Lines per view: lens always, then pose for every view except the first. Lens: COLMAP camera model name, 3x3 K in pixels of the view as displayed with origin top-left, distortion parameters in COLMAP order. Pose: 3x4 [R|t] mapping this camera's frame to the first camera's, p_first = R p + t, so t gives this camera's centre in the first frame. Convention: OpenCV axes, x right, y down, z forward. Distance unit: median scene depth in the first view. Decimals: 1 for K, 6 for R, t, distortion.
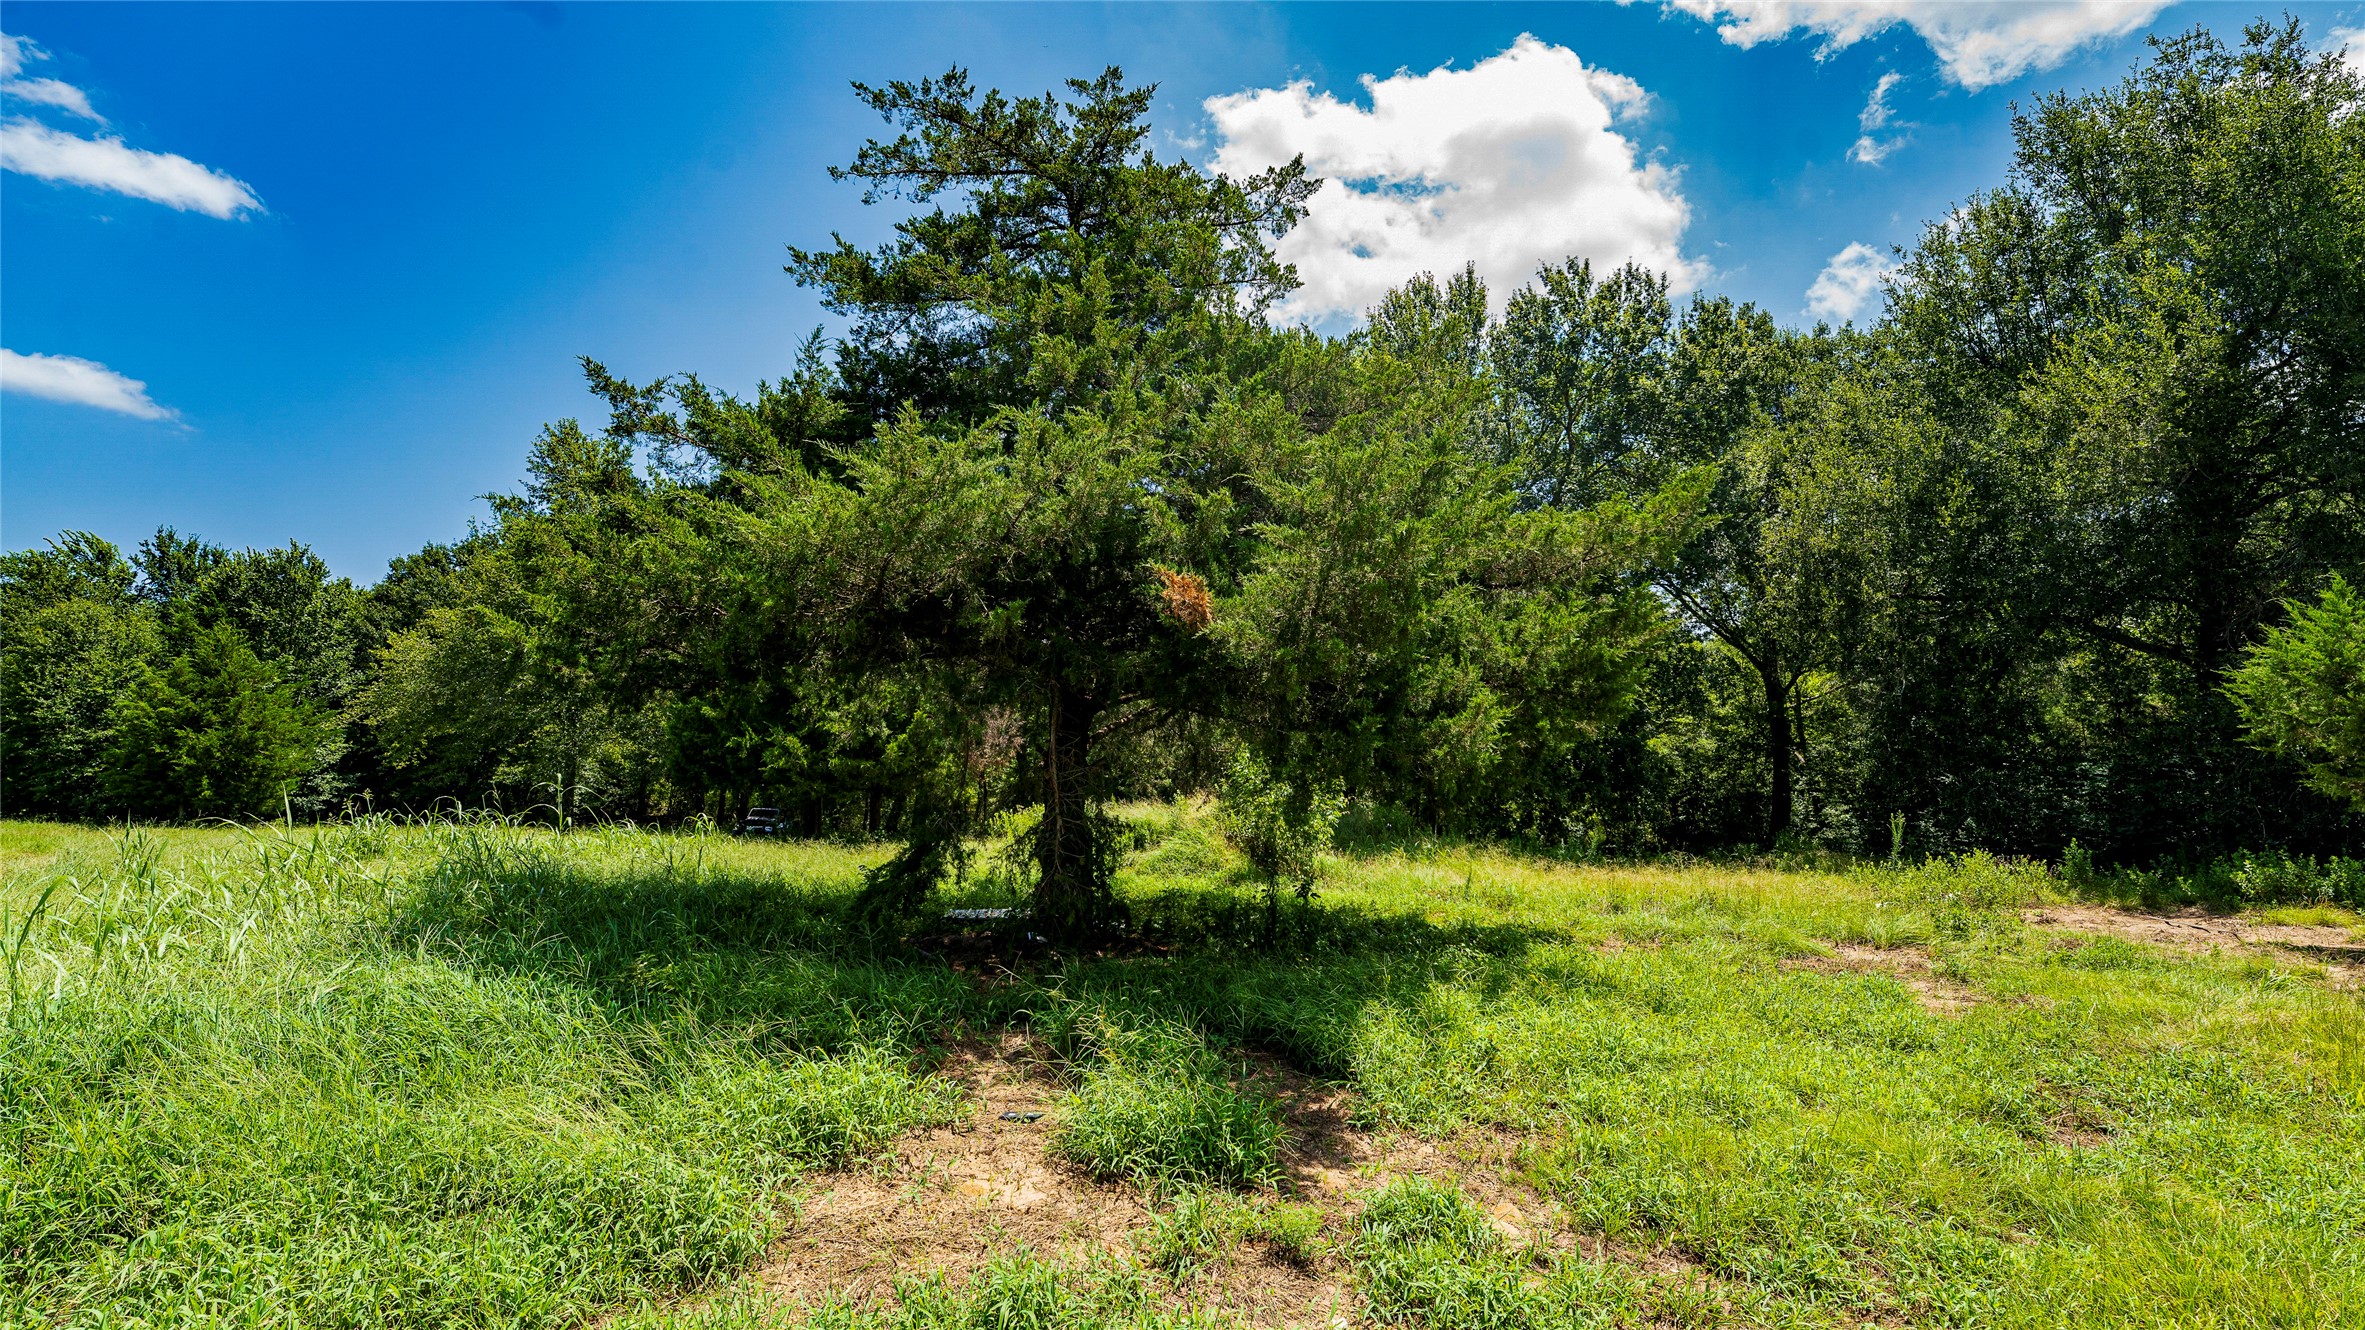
lens RADIAL K [[980.9, 0, 1183.4], [0, 980.9, 681.2], [0, 0, 1]] dist [-0.000762, -0.000164]
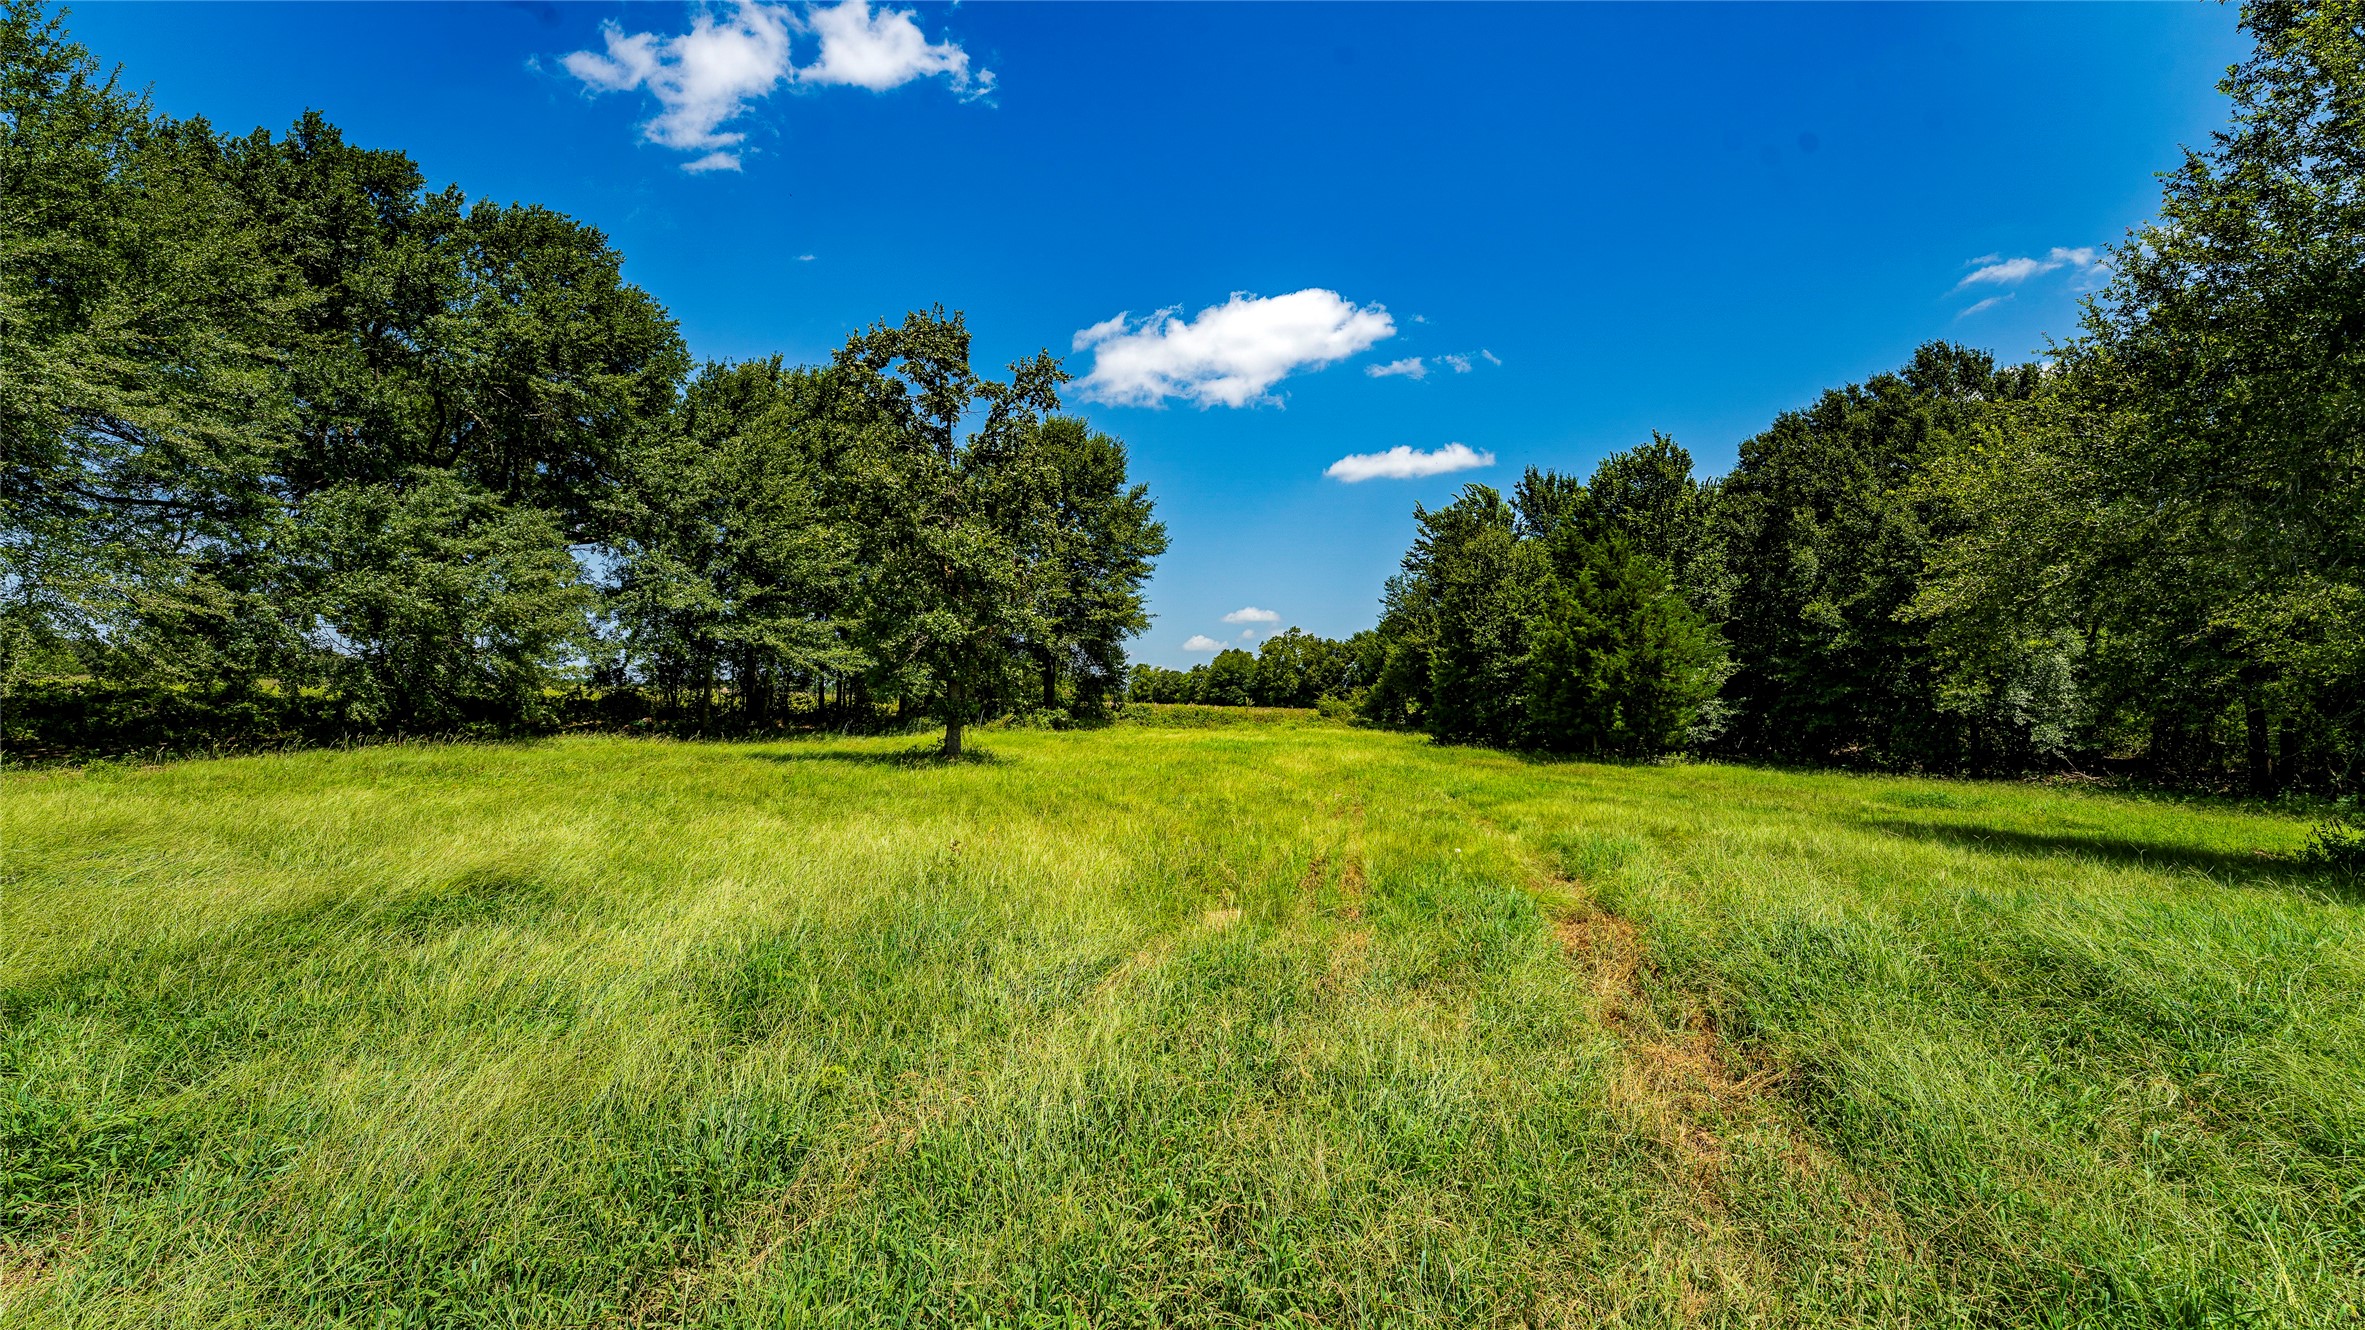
lens RADIAL K [[980.9, 0, 1183.7], [0, 980.9, 667.6], [0, 0, 1]] dist [-0.000762, -0.000164]
pose [[0.434494, -0.031164, -0.900135, -0.317850], [0.088080, 0.996081, 0.008031, 0.020623], [0.896358, -0.082773, 0.435536, 0.232031]]
